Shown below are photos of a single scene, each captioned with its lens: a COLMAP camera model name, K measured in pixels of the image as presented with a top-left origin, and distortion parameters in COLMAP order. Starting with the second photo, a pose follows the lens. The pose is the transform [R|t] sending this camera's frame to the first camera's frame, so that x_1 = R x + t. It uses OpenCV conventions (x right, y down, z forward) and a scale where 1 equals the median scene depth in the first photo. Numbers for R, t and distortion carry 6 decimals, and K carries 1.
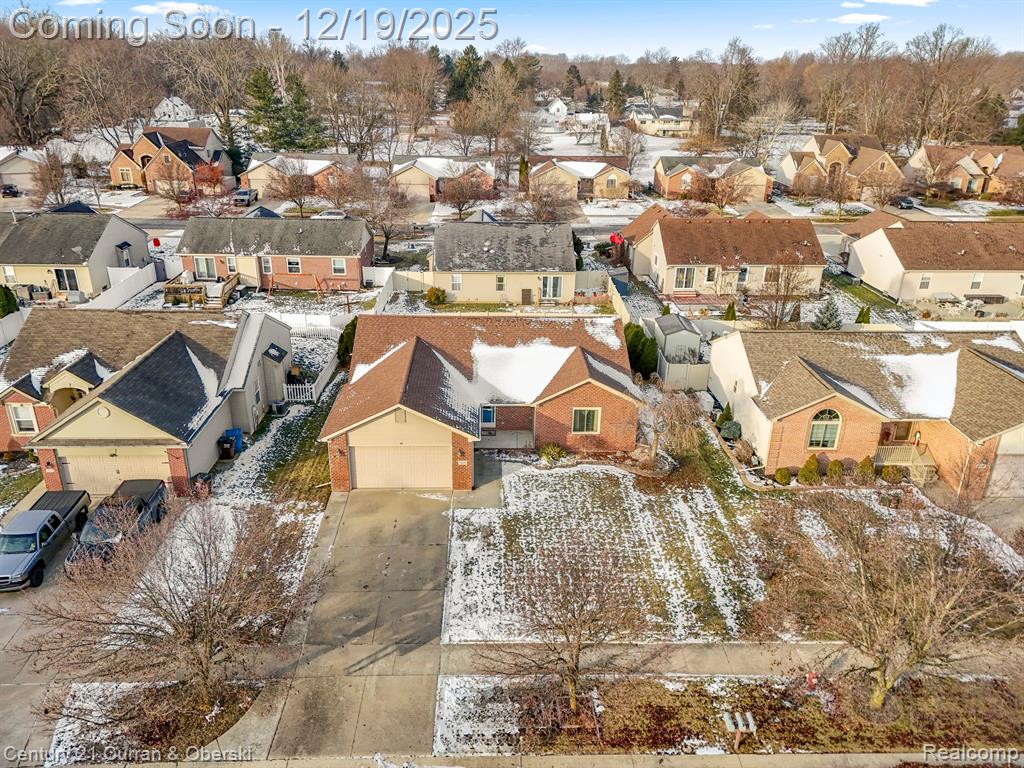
lens RADIAL K [[743.3, 0, 509.3], [0, 743.3, 387.4], [0, 0, 1]] dist [0.107058, -0.134479]
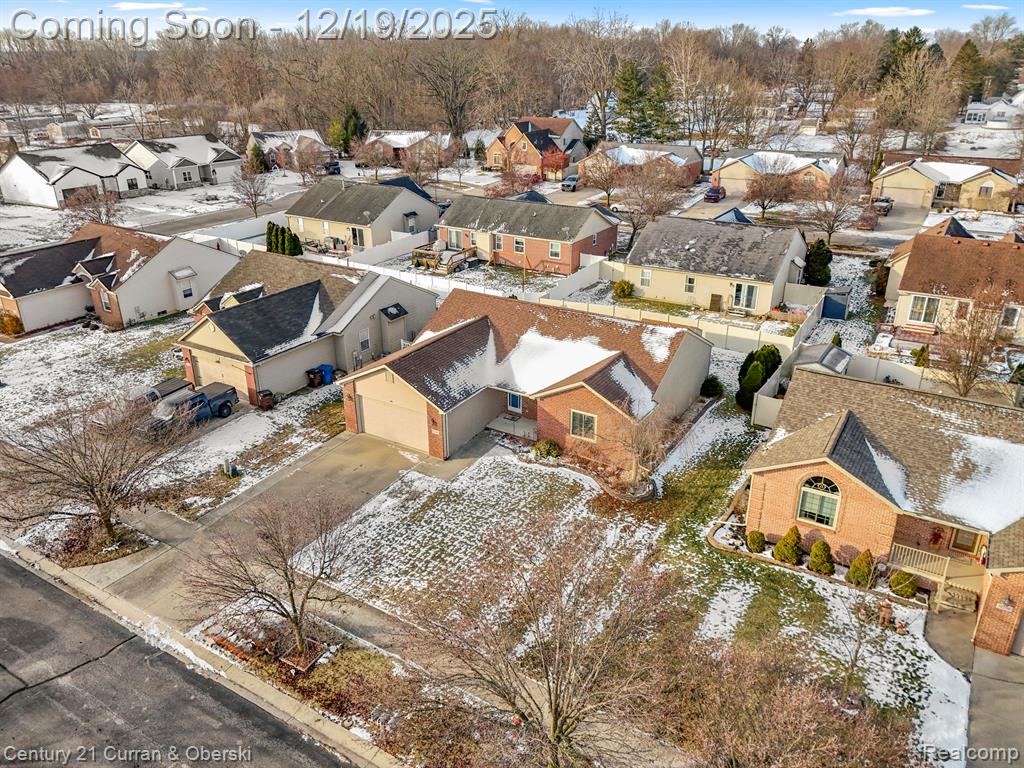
lens RADIAL K [[743.3, 0, 509.3], [0, 743.3, 387.4], [0, 0, 1]] dist [0.107058, -0.134479]
pose [[0.831322, 0.205016, -0.516596, 0.320447], [-0.200152, 0.977549, 0.065859, -0.029973], [0.518500, 0.048648, 0.853693, 0.080416]]
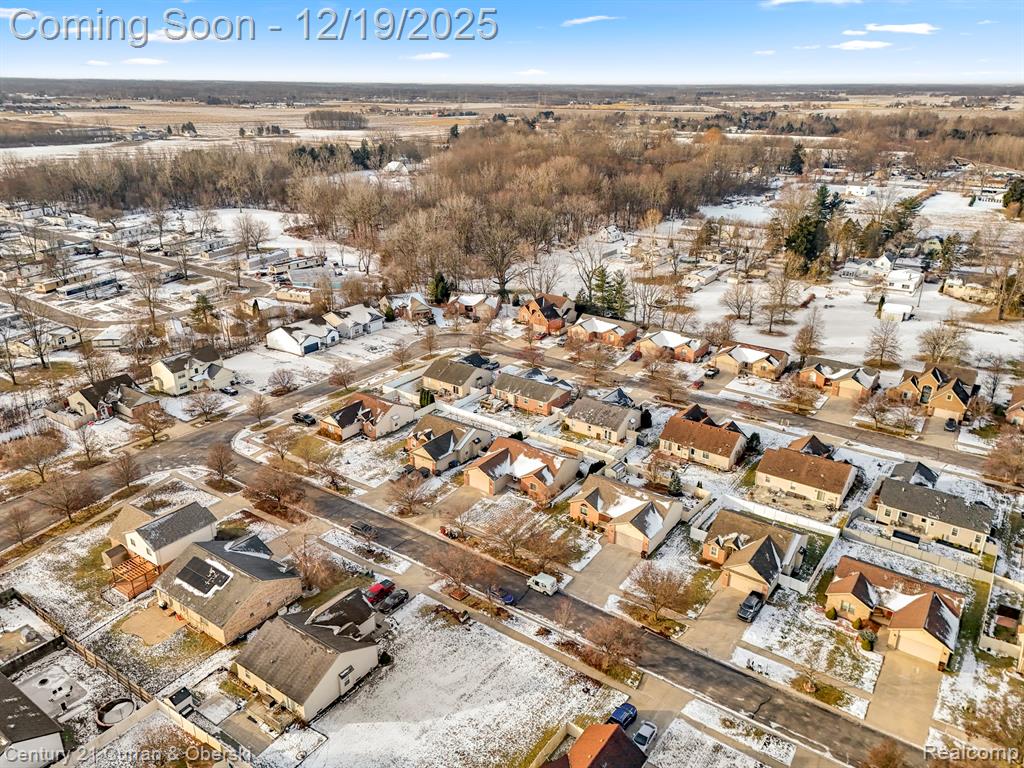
lens RADIAL K [[743.3, 0, 509.3], [0, 743.3, 387.4], [0, 0, 1]] dist [0.107058, -0.134479]
pose [[0.796214, 0.218275, -0.564268, 1.140997], [-0.232284, 0.971462, 0.048023, -0.331529], [0.558647, 0.092834, 0.824194, -1.177229]]
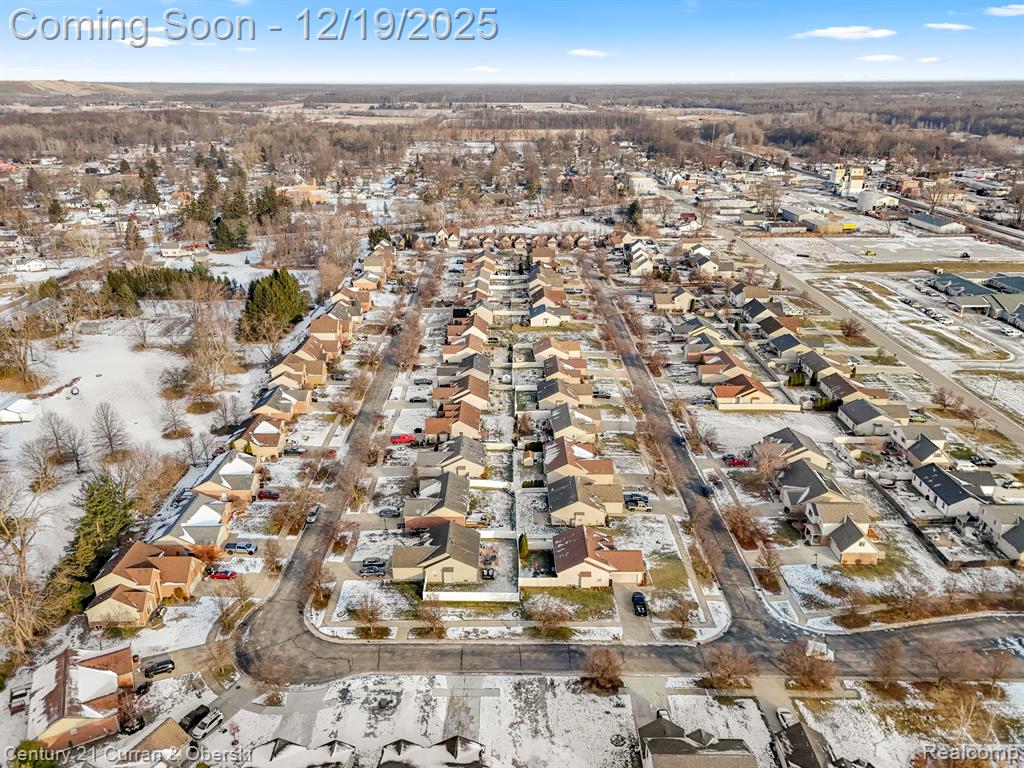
lens RADIAL K [[743.3, 0, 509.3], [0, 743.3, 387.4], [0, 0, 1]] dist [0.107058, -0.134479]
pose [[0.029142, -0.392781, 0.919170, -2.526417], [0.397402, 0.848315, 0.349904, -1.359818], [-0.917182, 0.355083, 0.180814, 0.253998]]
